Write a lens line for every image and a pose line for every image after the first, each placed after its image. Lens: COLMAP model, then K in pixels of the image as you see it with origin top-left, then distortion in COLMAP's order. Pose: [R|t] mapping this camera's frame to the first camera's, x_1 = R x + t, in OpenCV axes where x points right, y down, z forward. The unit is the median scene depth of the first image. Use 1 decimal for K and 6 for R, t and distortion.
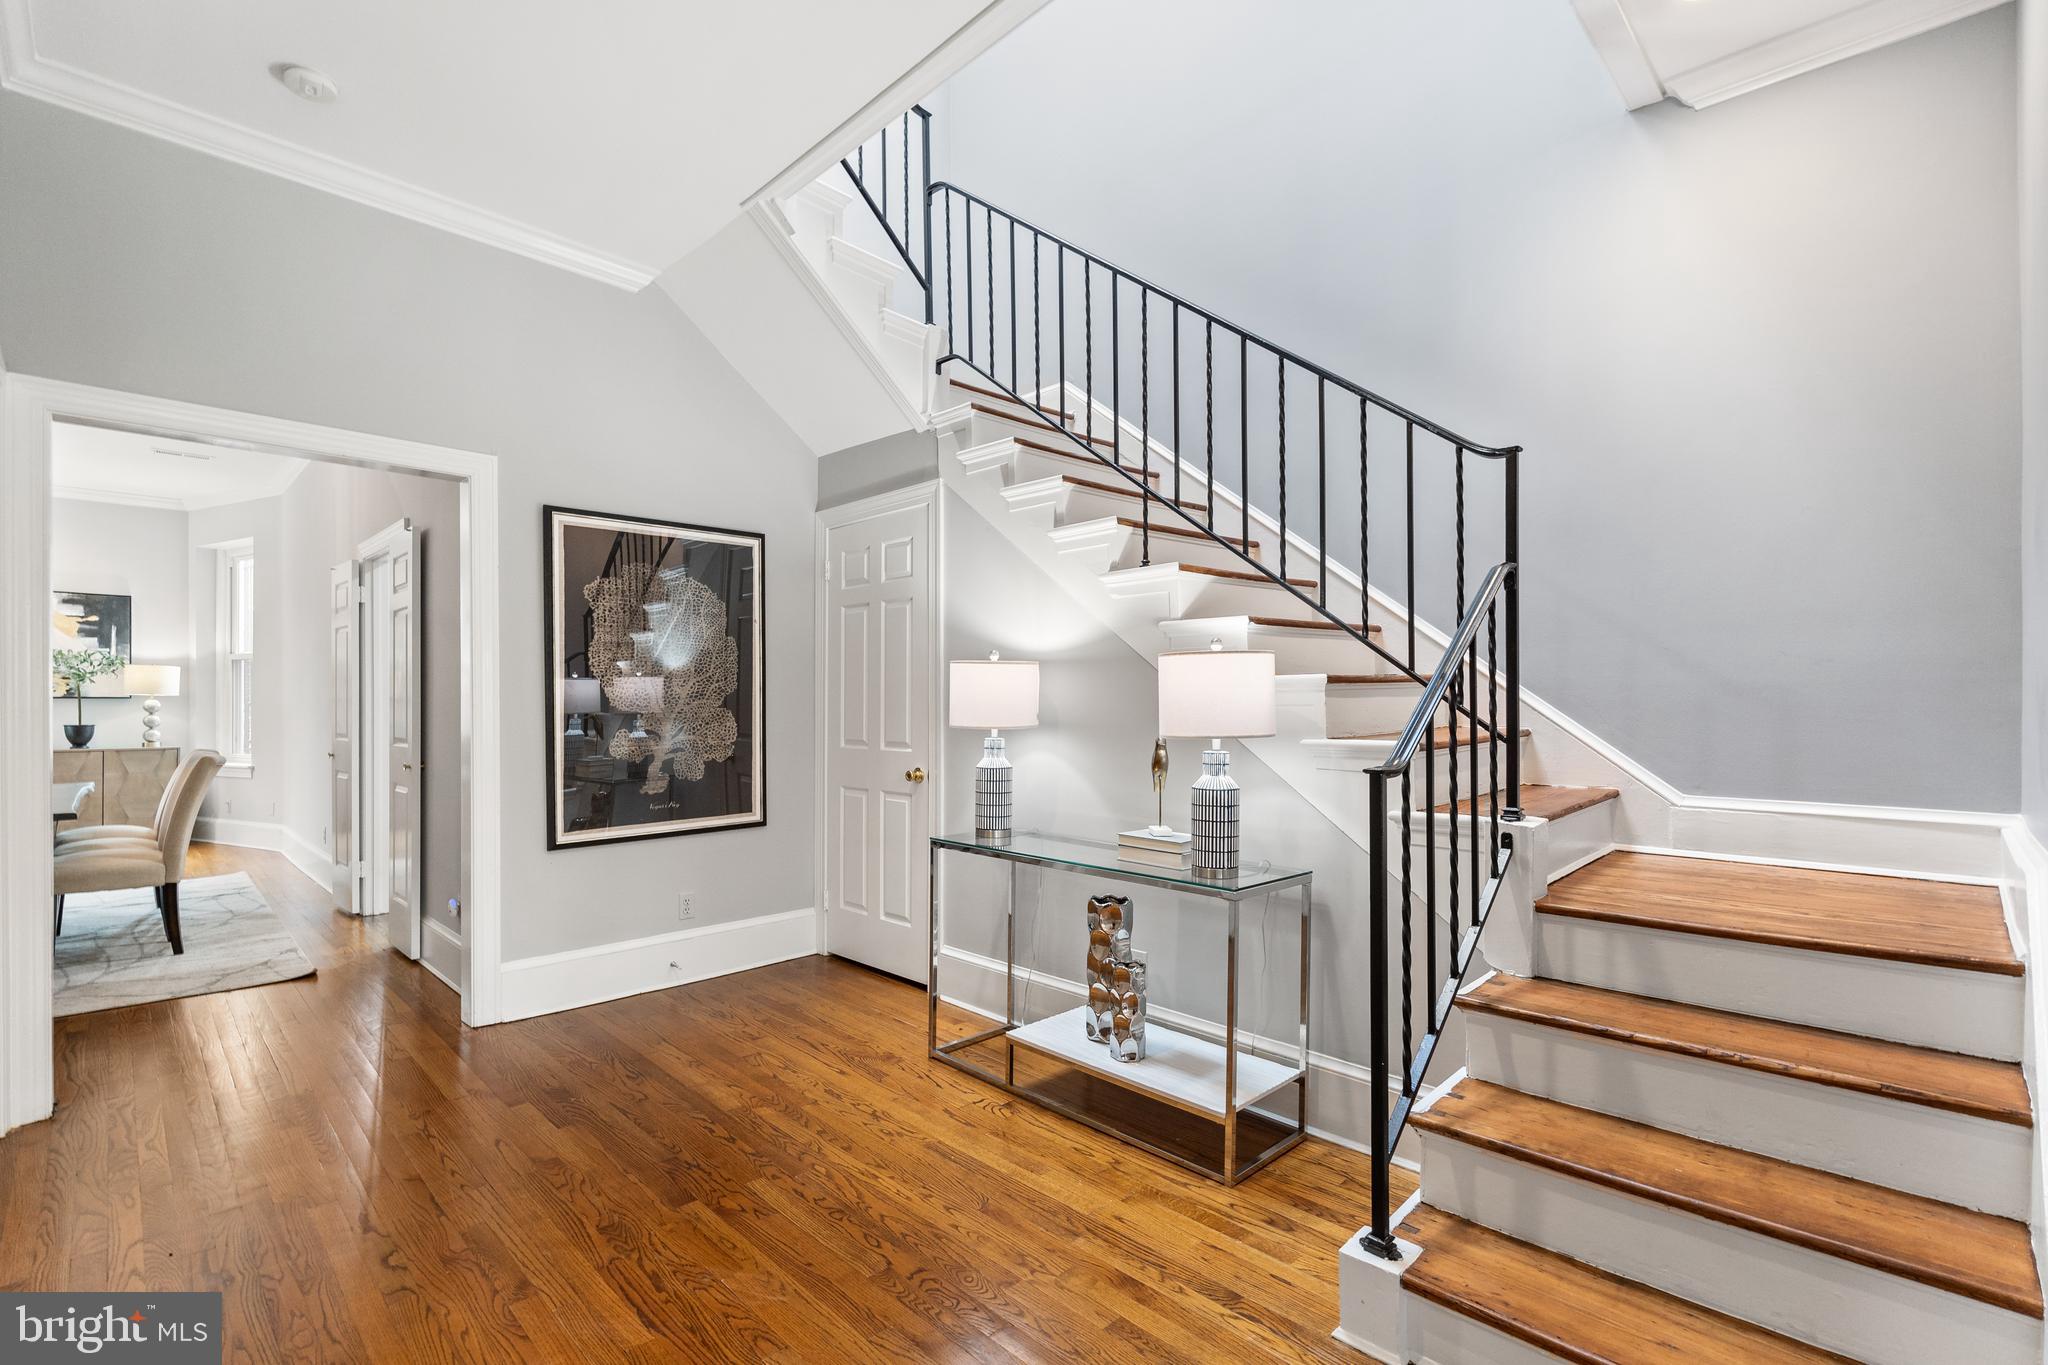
lens RADIAL K [[920.6, 0, 1013.1], [0, 920.6, 701.6], [0, 0, 1]] dist [0.000379, -0.000033]
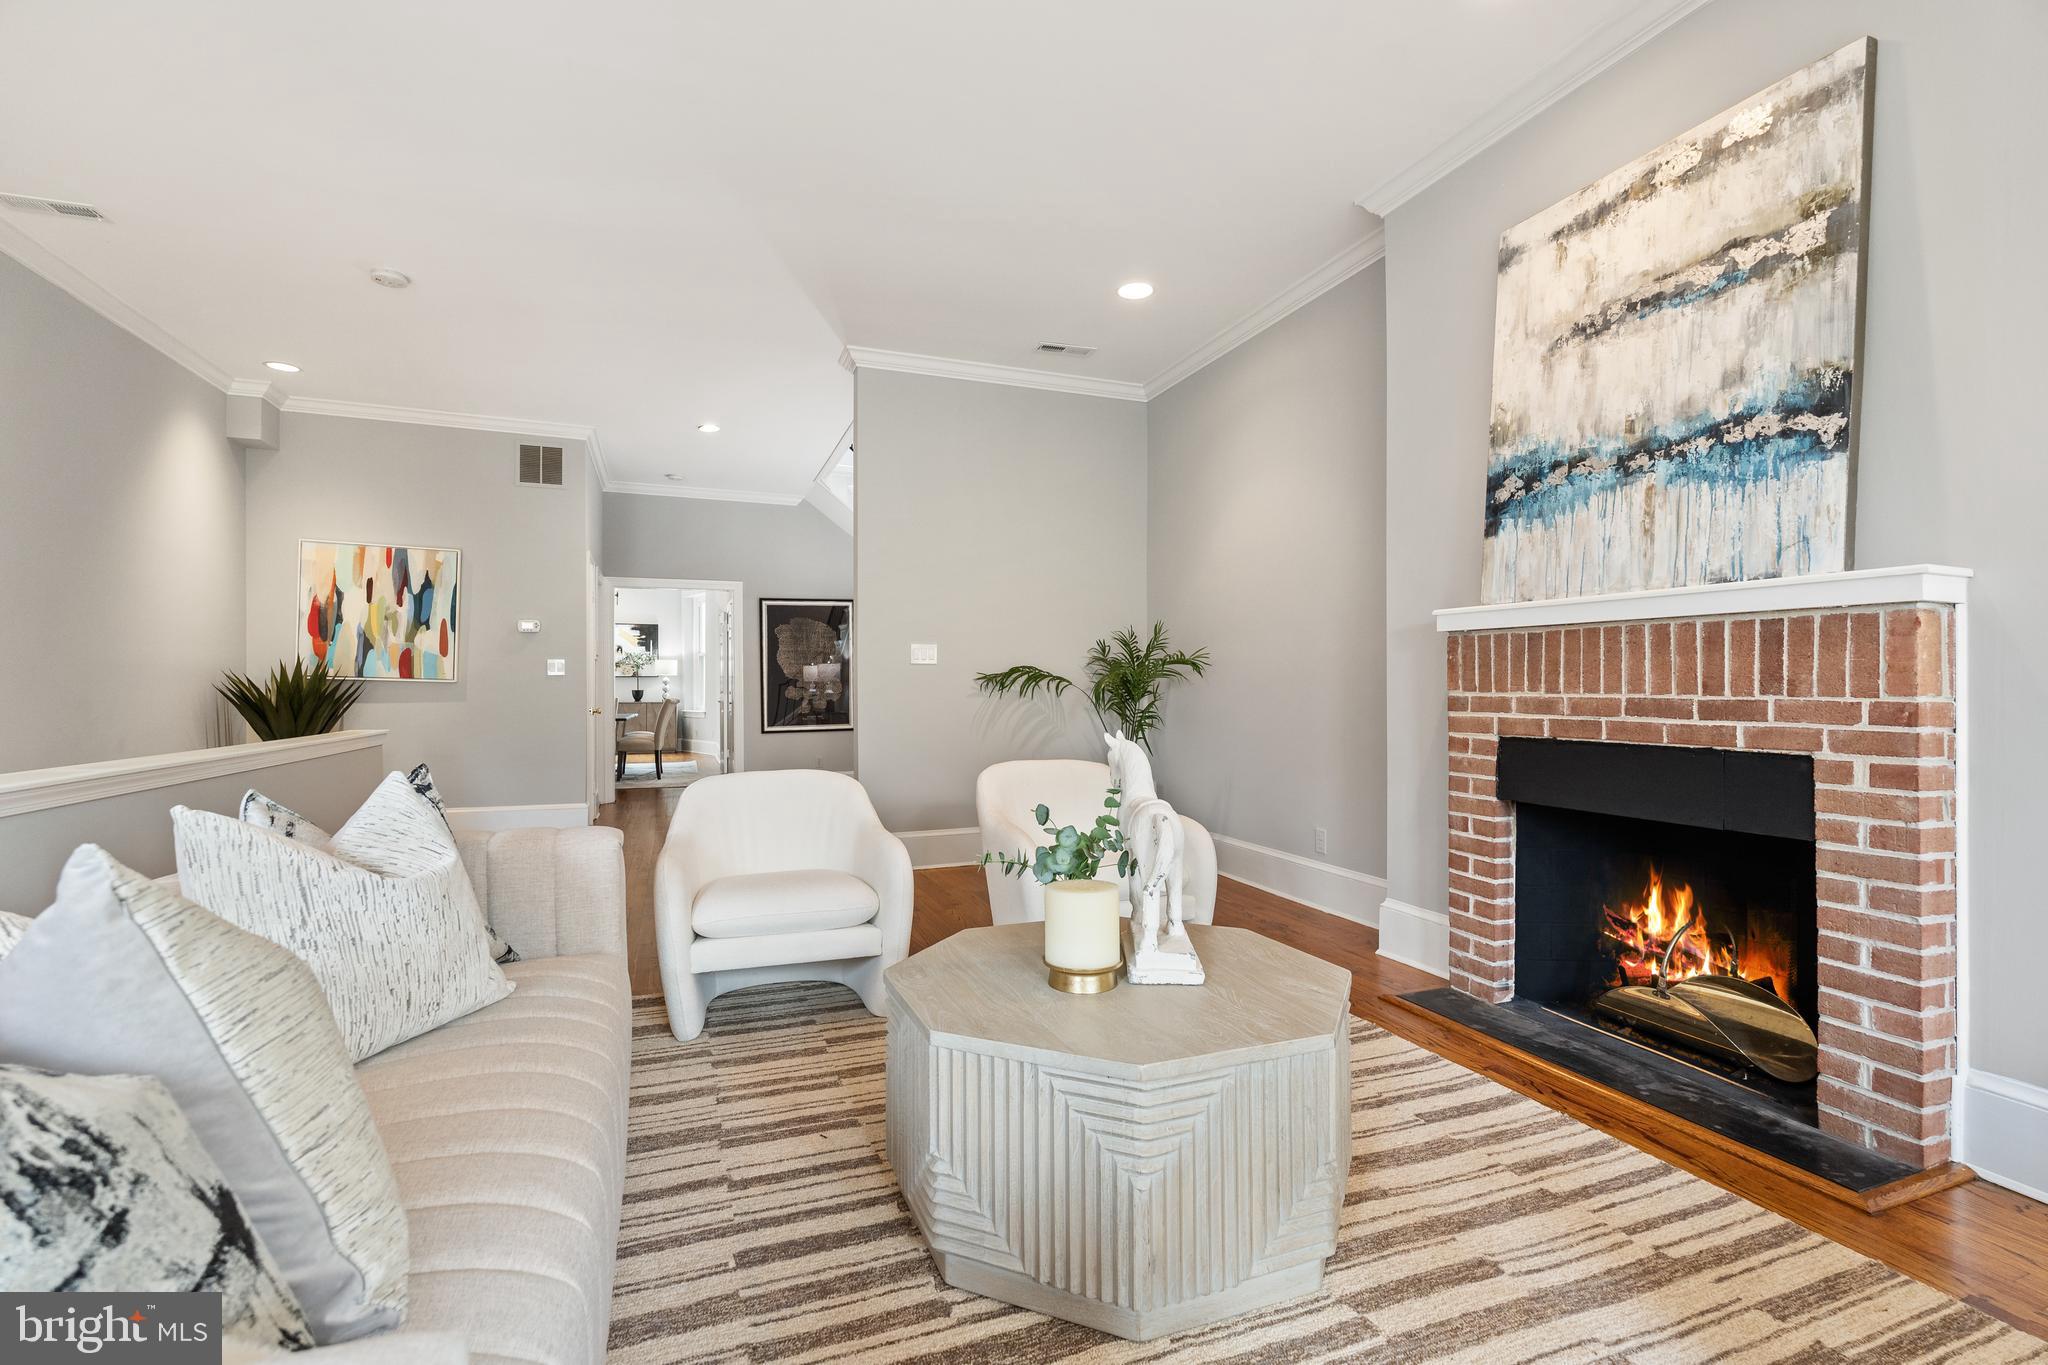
lens RADIAL K [[906.8, 0, 1013.7], [0, 906.8, 687.6], [0, 0, 1]] dist [0.000023, 0.000011]
pose [[0.913269, -0.000676, -0.407356, 0.533866], [0.002983, 0.999983, 0.005030, 0.011926], [0.407345, -0.005809, 0.913256, -0.466866]]
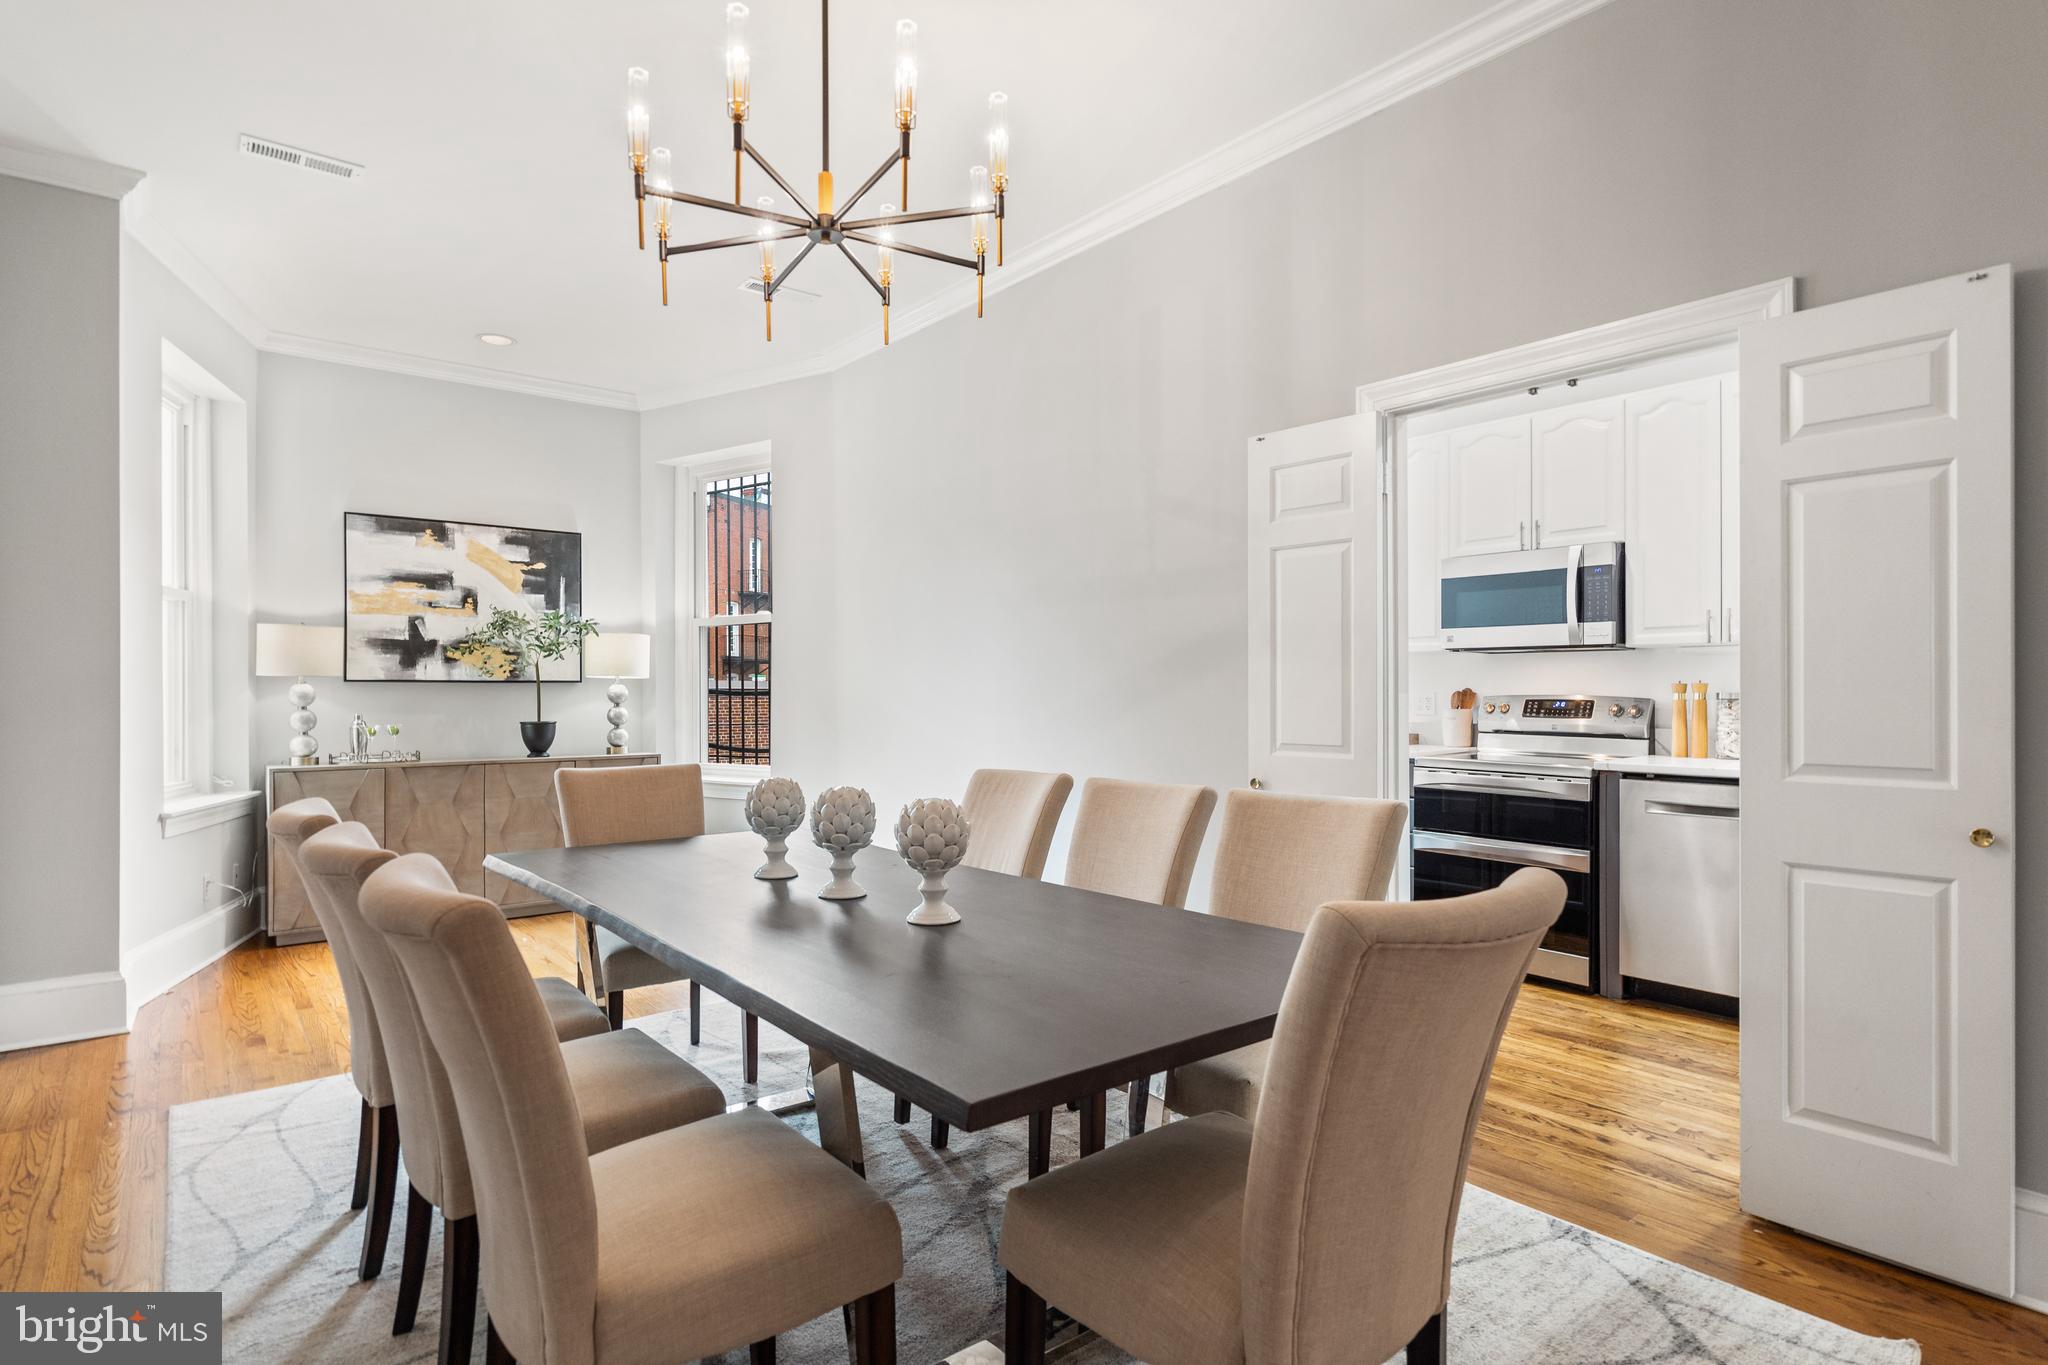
lens RADIAL K [[1059.0, 0, 1026.7], [0, 1059.0, 690.6], [0, 0, 1]] dist [-0.001790, -0.000421]
pose [[0.994702, -0.002092, -0.102783, -0.565835], [0.002326, 0.999995, 0.002160, 0.001438], [0.102778, -0.002388, 0.994701, 0.258310]]
